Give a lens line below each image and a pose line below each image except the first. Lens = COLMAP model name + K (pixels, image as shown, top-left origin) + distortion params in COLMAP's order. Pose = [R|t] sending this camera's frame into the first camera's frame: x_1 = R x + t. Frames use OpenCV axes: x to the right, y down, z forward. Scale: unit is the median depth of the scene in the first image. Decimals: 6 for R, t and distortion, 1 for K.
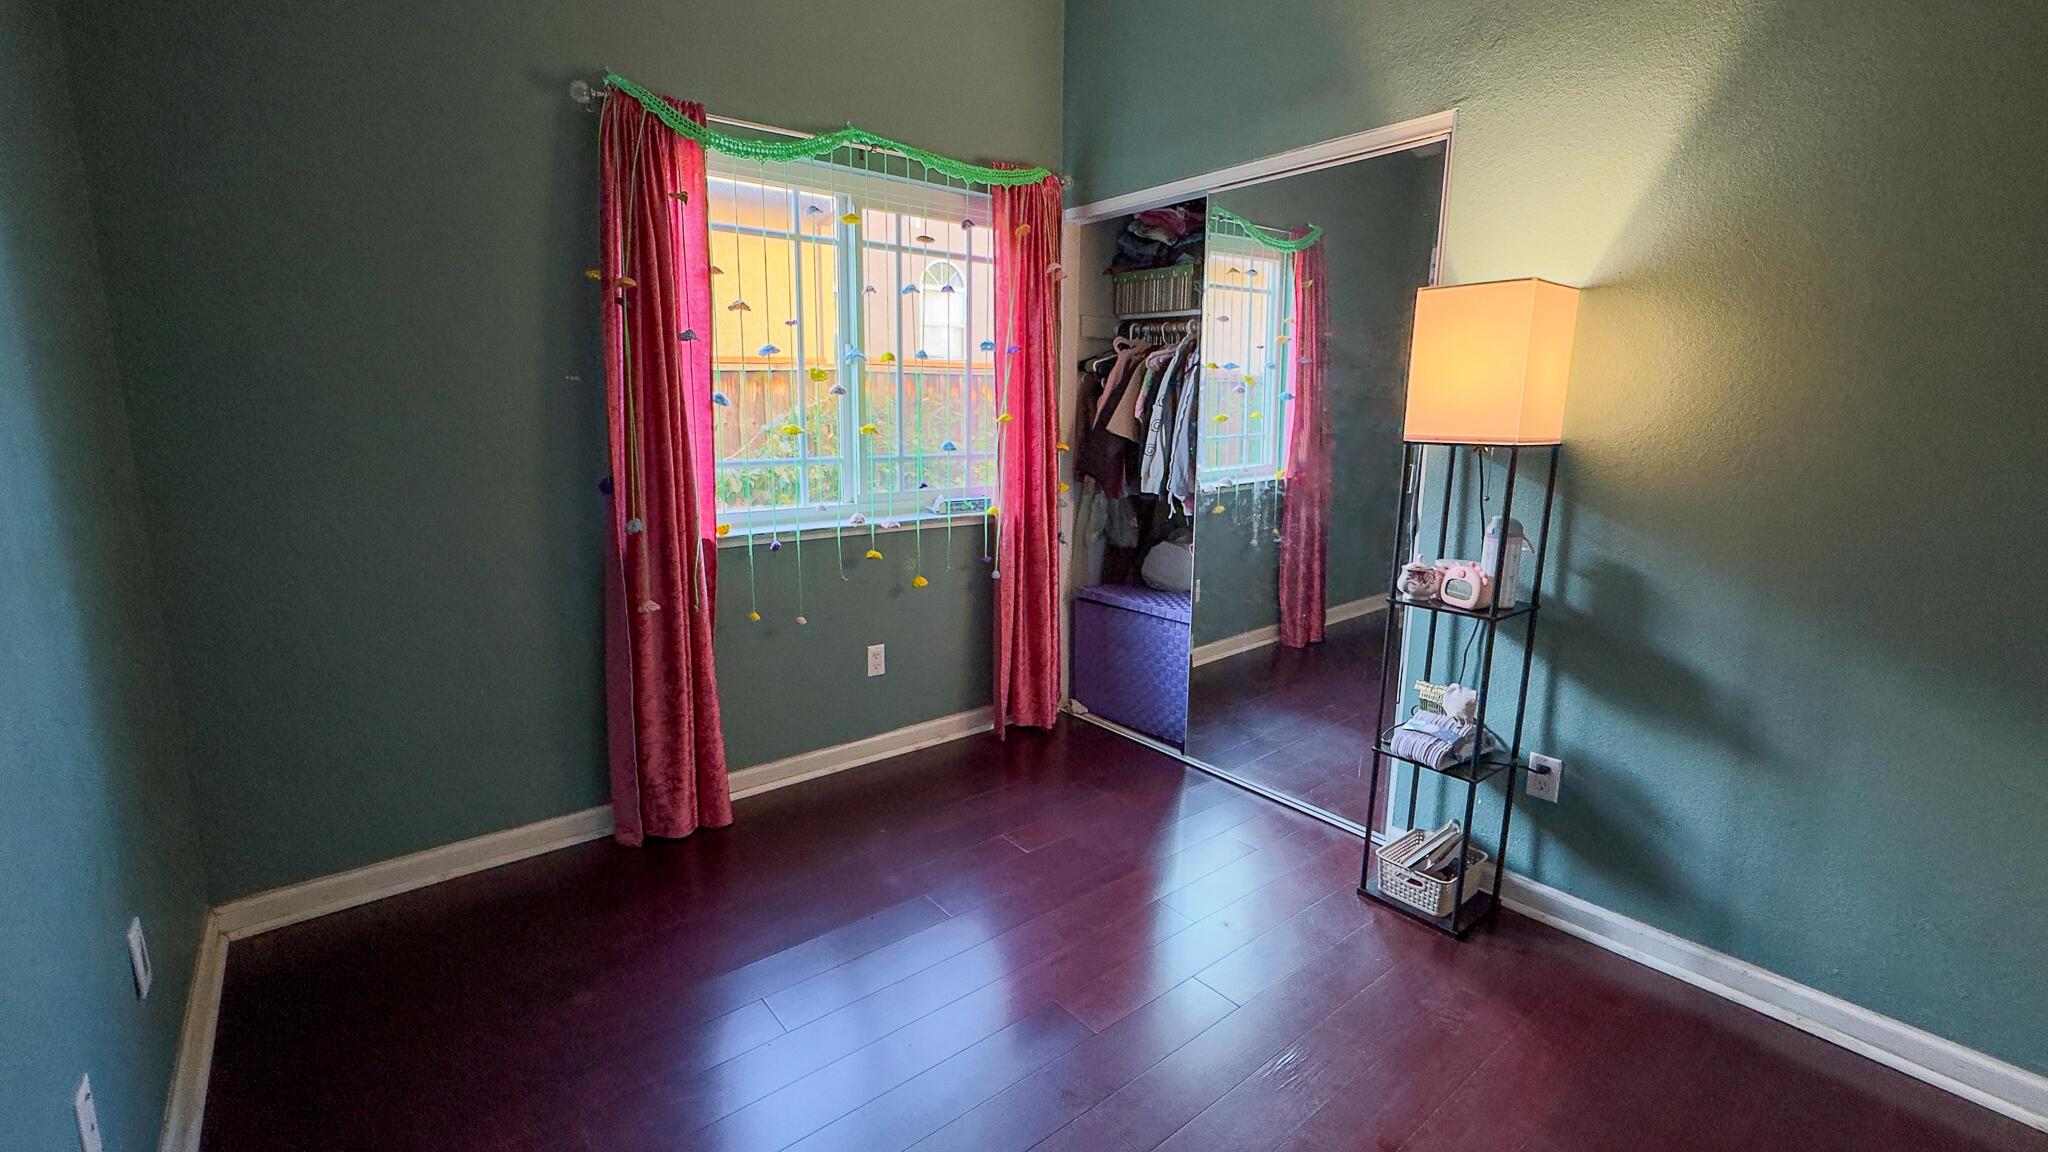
lens RADIAL K [[848.1, 0, 1024.0], [0, 848.1, 576.0], [0, 0, 1]] dist [-0.000884, -0.000031]
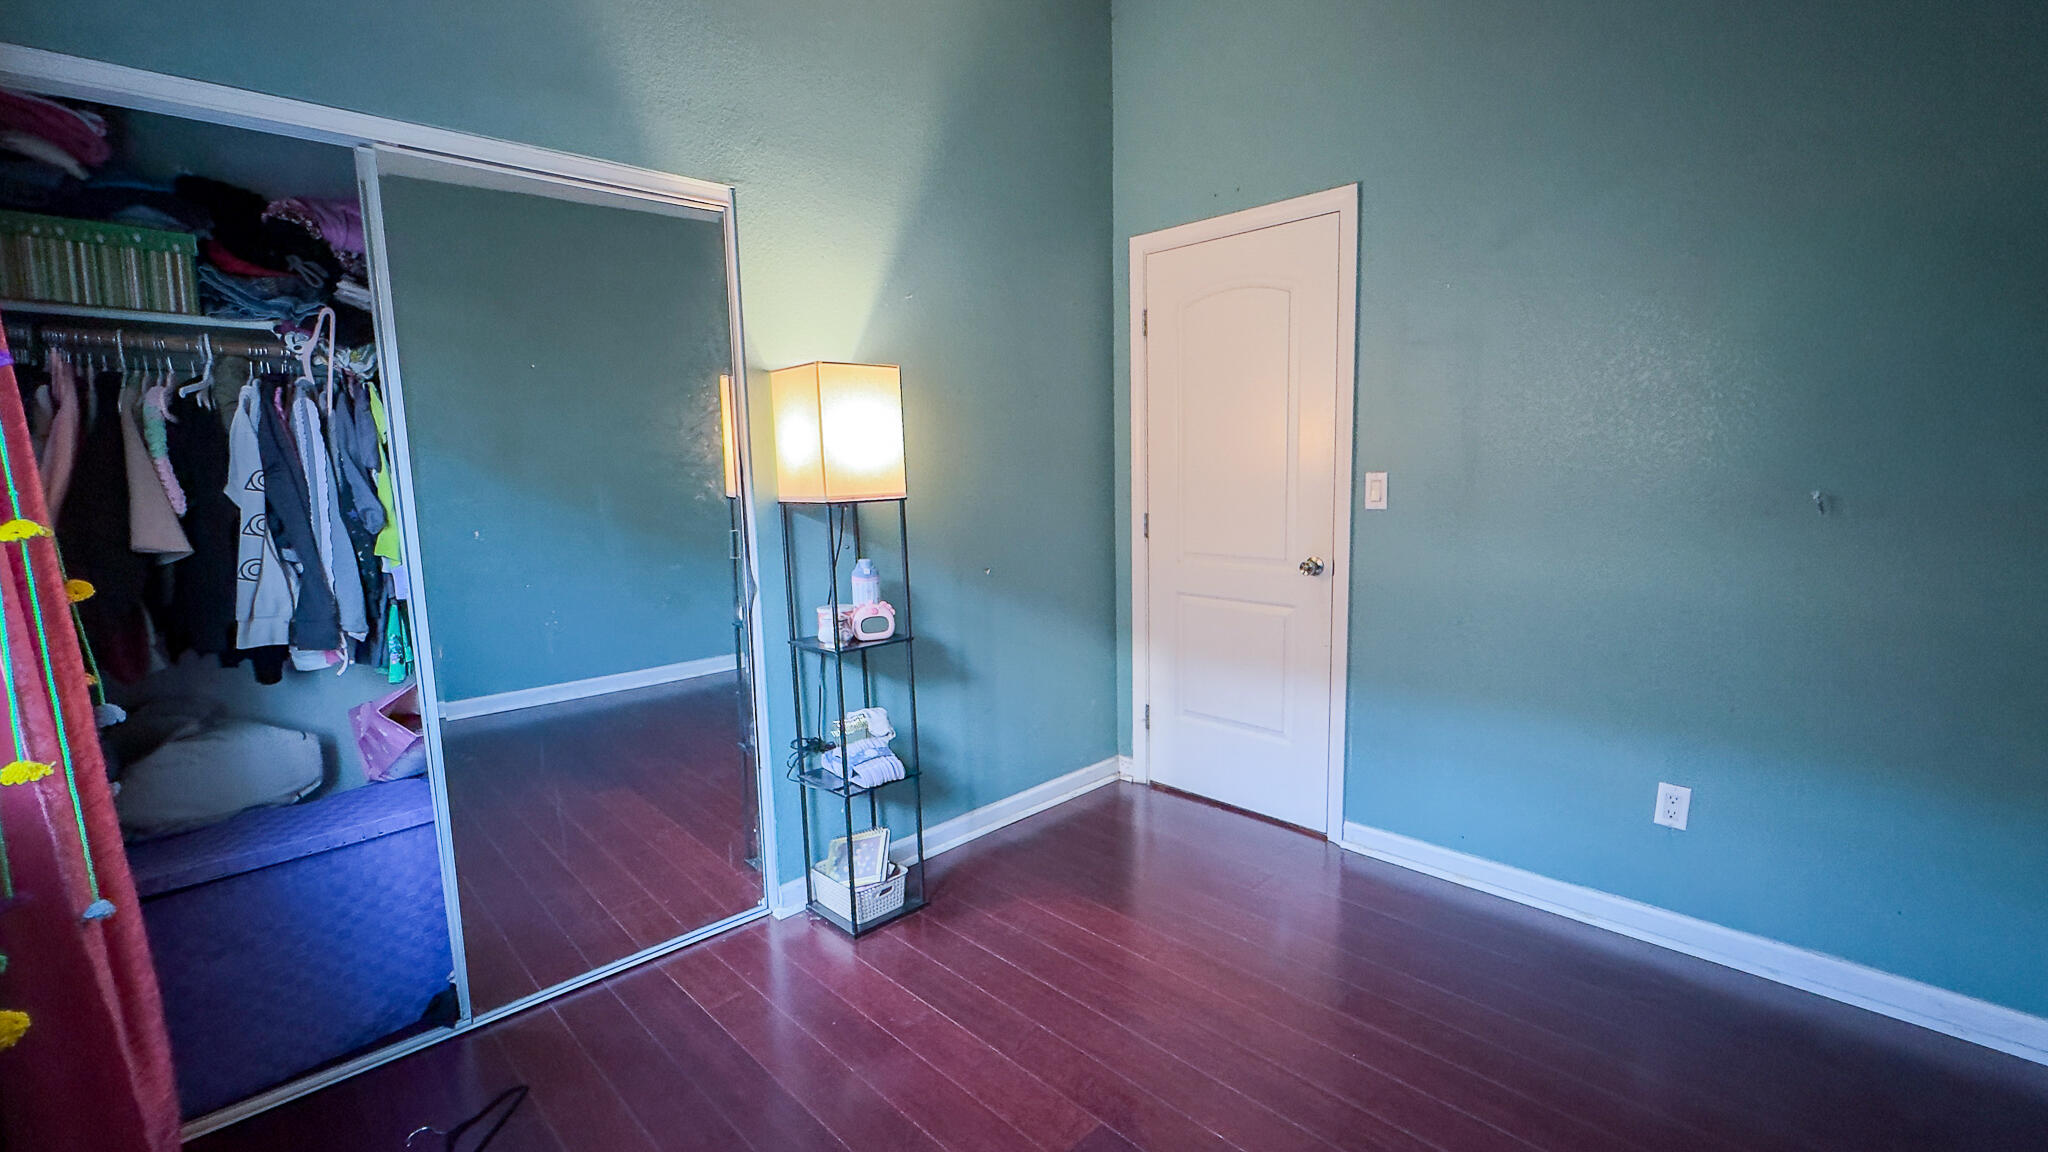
lens RADIAL K [[905.8, 0, 1024.0], [0, 905.8, 576.0], [0, 0, 1]] dist [0.000151, 0.000146]
pose [[-0.076692, -0.152297, 0.985355, -0.602797], [0.210188, 0.963587, 0.165292, -0.177658], [-0.974648, 0.219786, -0.041888, 0.709680]]
